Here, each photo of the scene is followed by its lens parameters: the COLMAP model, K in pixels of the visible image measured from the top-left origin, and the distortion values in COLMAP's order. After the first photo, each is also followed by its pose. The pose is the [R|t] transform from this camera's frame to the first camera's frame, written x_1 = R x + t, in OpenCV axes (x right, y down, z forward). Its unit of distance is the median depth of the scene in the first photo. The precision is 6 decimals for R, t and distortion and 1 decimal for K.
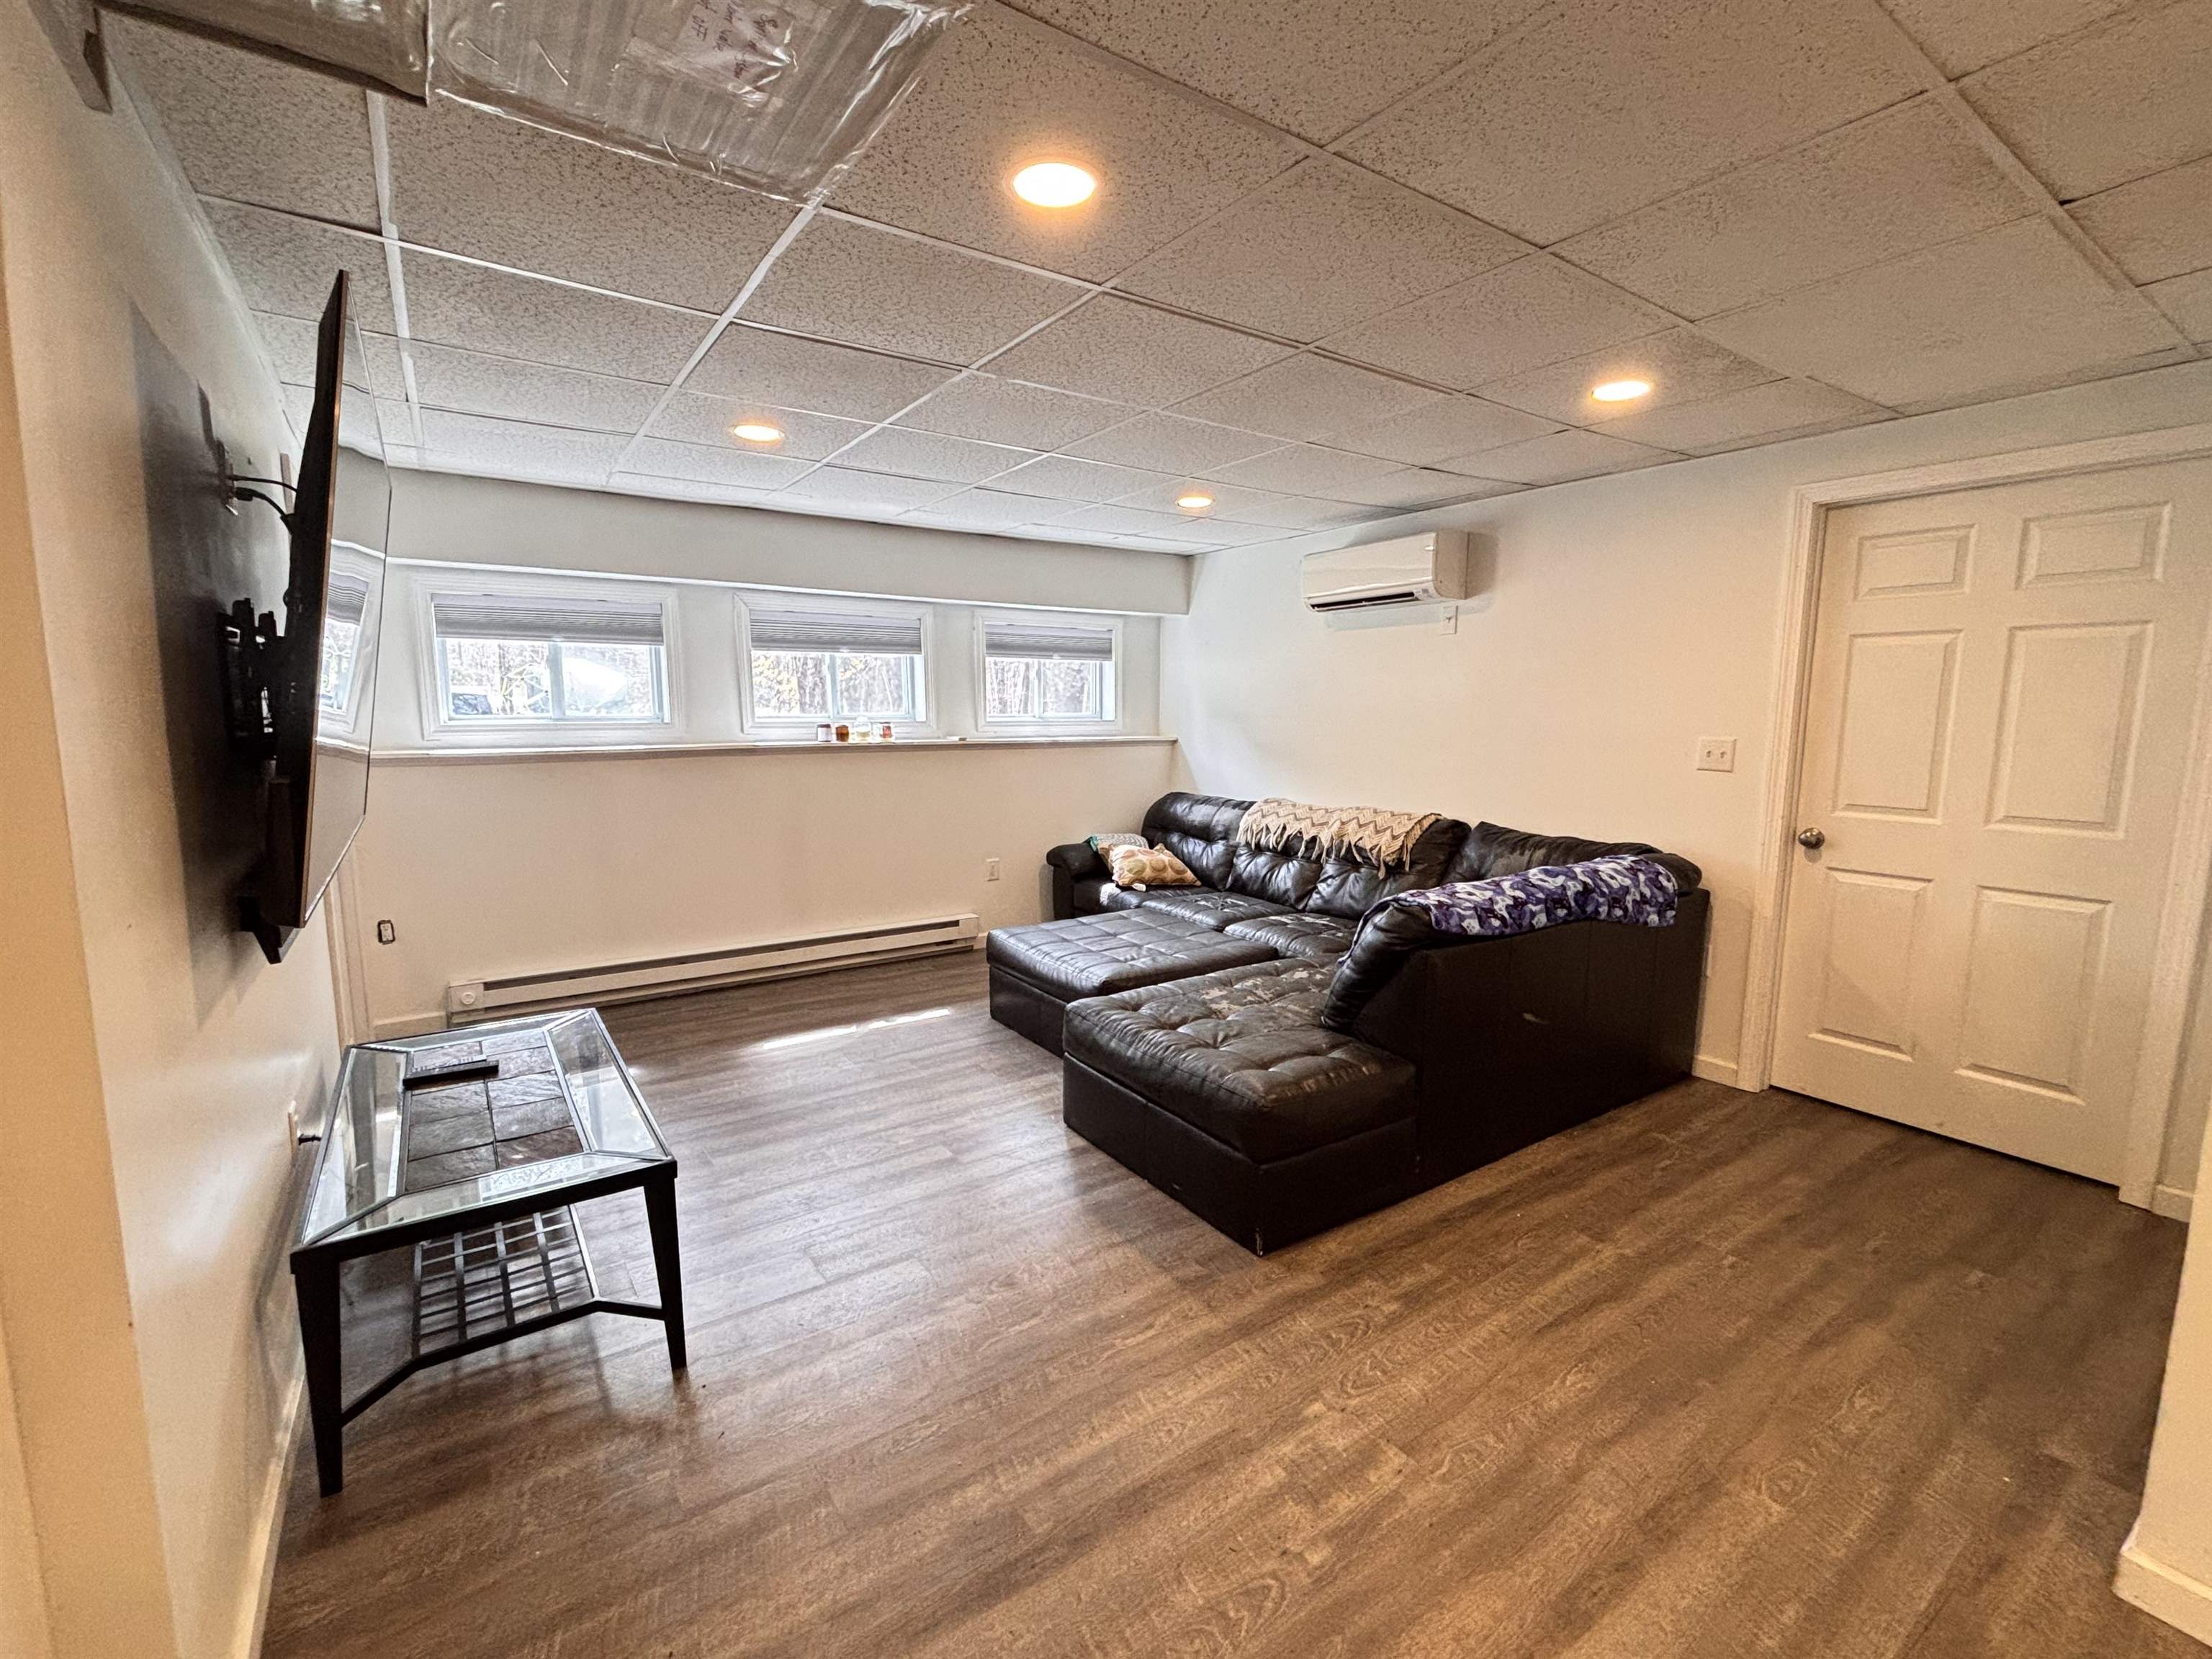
lens RADIAL K [[963.8, 0, 1106.0], [0, 963.8, 829.5], [0, 0, 1]] dist [0.012221, -0.000557]
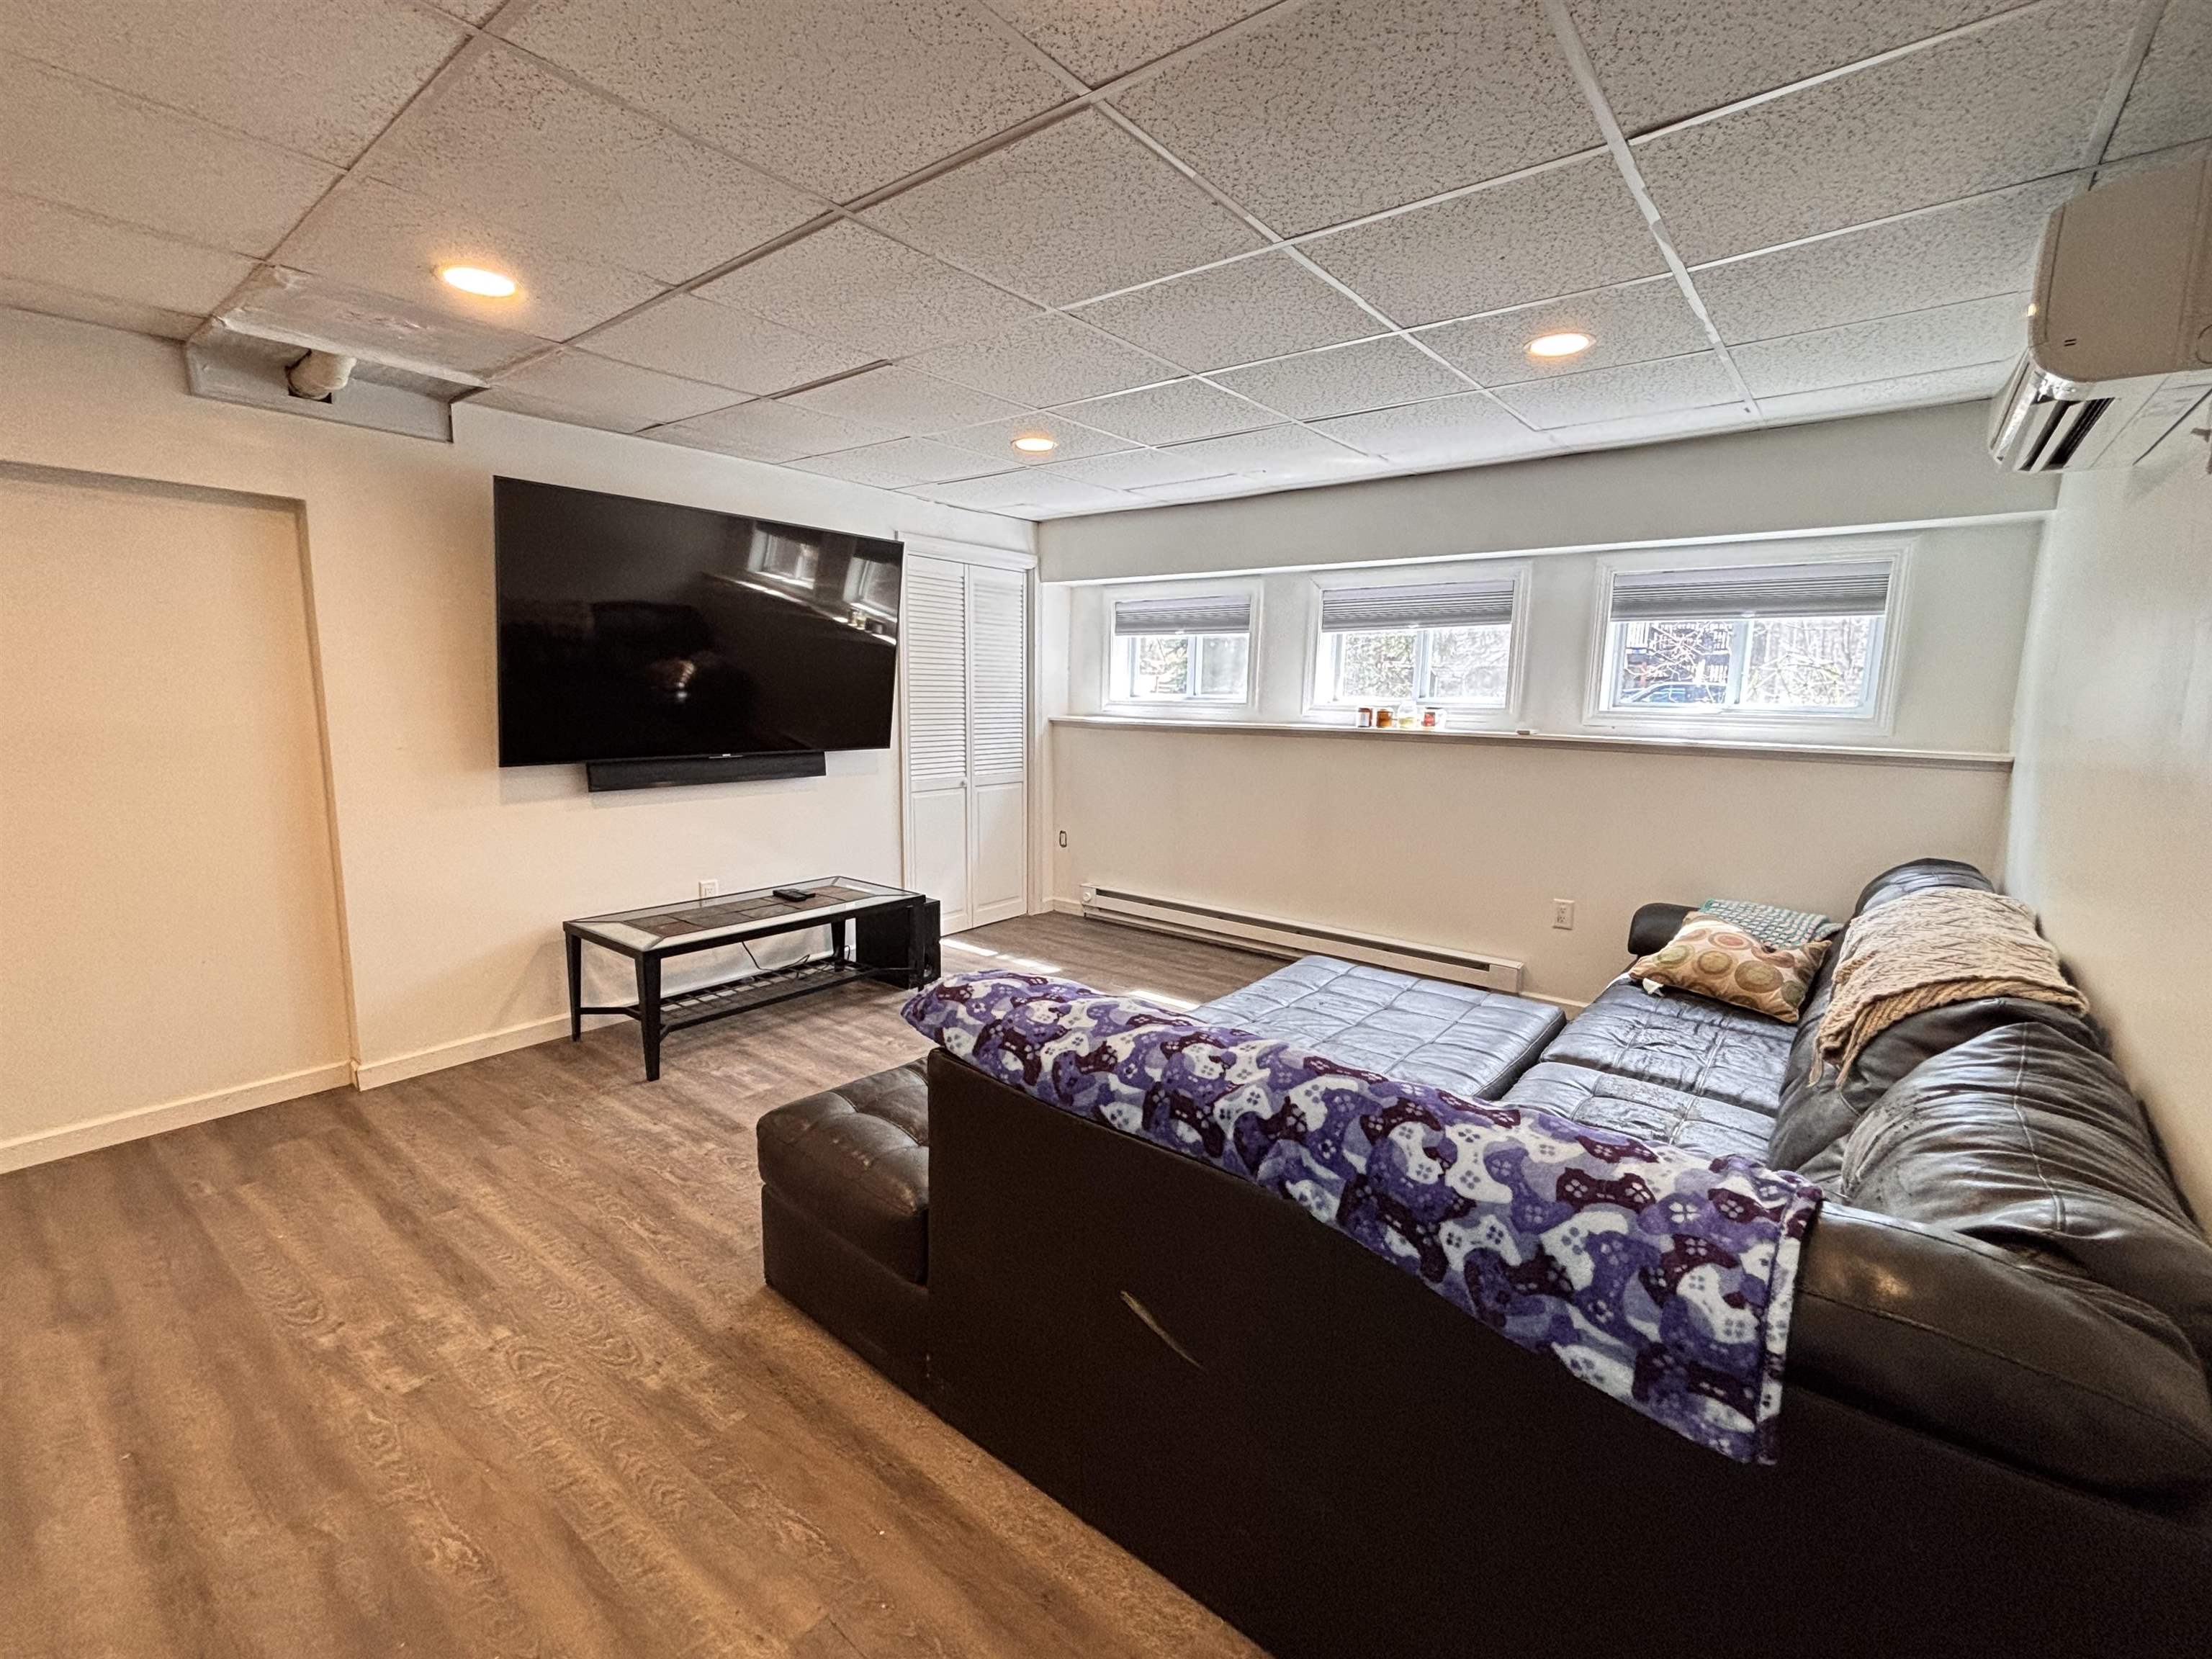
lens RADIAL K [[963.8, 0, 1106.0], [0, 963.8, 829.5], [0, 0, 1]] dist [0.012221, -0.000557]
pose [[0.288208, 0.143047, -0.946823, 0.569671], [-0.137446, 0.984720, 0.106935, -0.063768], [0.947652, 0.099317, 0.303466, 0.533628]]
